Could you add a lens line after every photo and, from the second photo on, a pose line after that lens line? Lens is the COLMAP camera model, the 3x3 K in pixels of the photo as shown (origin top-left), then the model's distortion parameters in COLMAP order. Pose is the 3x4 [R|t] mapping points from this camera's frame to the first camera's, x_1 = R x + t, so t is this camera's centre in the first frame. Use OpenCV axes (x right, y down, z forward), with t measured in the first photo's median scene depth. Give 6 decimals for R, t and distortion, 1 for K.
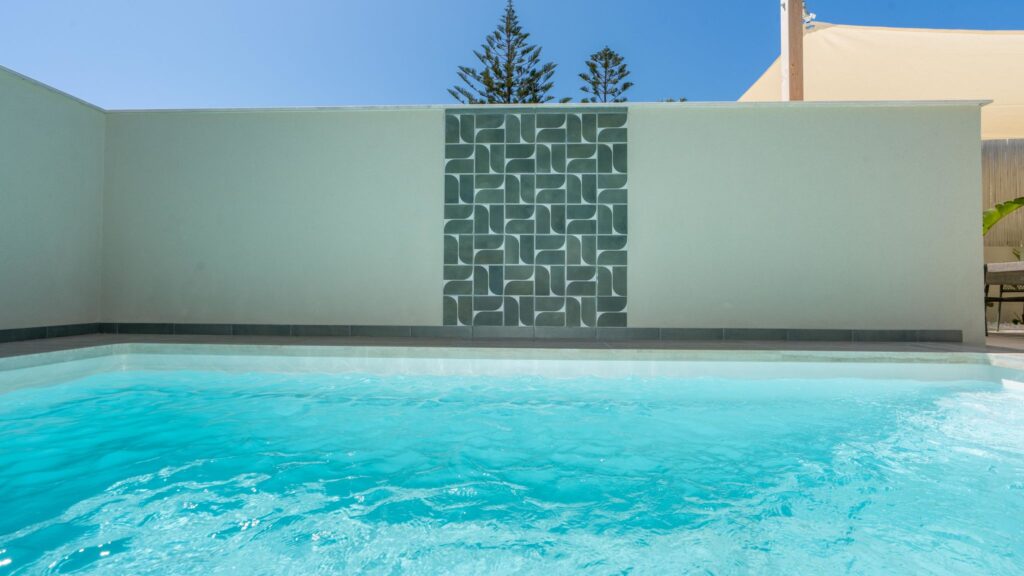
lens RADIAL K [[482.8, 0, 512.0], [0, 482.8, 288.0], [0, 0, 1]] dist [-0.001394, 0.000030]
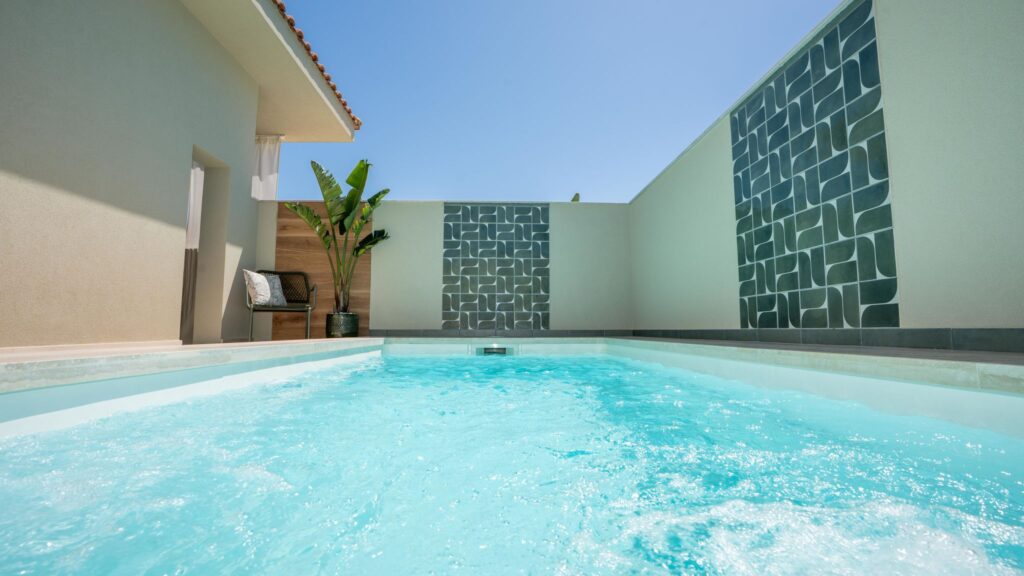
lens RADIAL K [[482.8, 0, 512.0], [0, 482.8, 288.0], [0, 0, 1]] dist [-0.001394, 0.000030]
pose [[0.082569, -0.093372, -0.992202, 0.798012], [0.007488, 0.995631, -0.093072, 0.083780], [0.996557, 0.000255, 0.082907, 0.465197]]
